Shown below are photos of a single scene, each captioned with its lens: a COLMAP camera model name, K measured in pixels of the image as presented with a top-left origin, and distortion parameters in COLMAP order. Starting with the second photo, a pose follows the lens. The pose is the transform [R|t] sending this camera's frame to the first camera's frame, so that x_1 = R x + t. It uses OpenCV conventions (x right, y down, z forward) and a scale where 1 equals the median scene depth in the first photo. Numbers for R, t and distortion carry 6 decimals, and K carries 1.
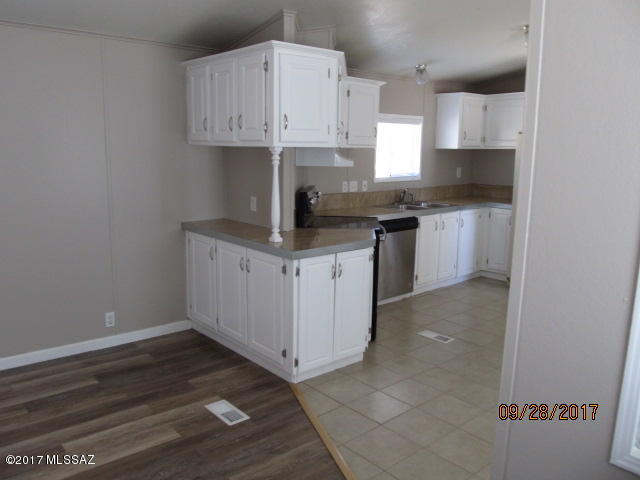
lens RADIAL K [[529.0, 0, 320.0], [0, 529.0, 240.0], [0, 0, 1]] dist [-0.033038, 0.000505]
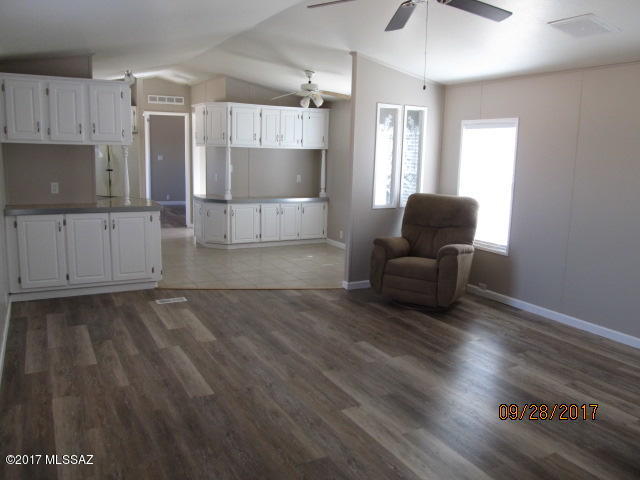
lens RADIAL K [[524.5, 0, 320.0], [0, 524.5, 240.0], [0, 0, 1]] dist [-0.090936, 0.000579]
pose [[0.220141, -0.184201, 0.957919, -1.292016], [0.140316, 0.977776, 0.155774, -0.049649], [-0.965324, 0.100119, 0.241095, 0.078997]]
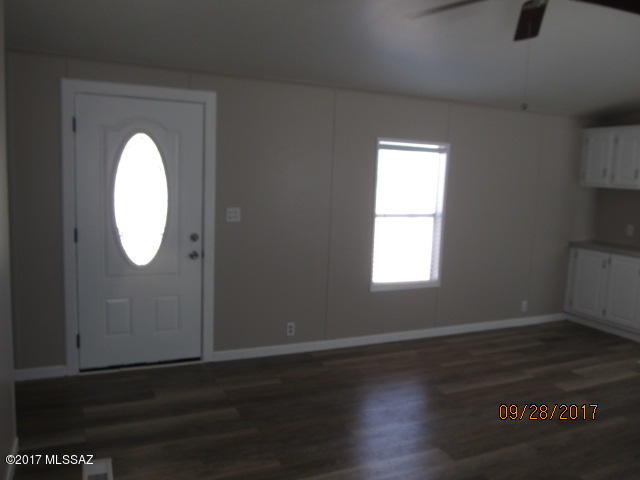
lens RADIAL K [[524.5, 0, 320.0], [0, 524.5, 240.0], [0, 0, 1]] dist [-0.090936, 0.000579]
pose [[0.953940, 0.050312, -0.295747, -0.536543], [-0.064058, 0.997261, -0.036967, 0.061145], [0.293077, 0.054210, 0.954551, -0.532125]]
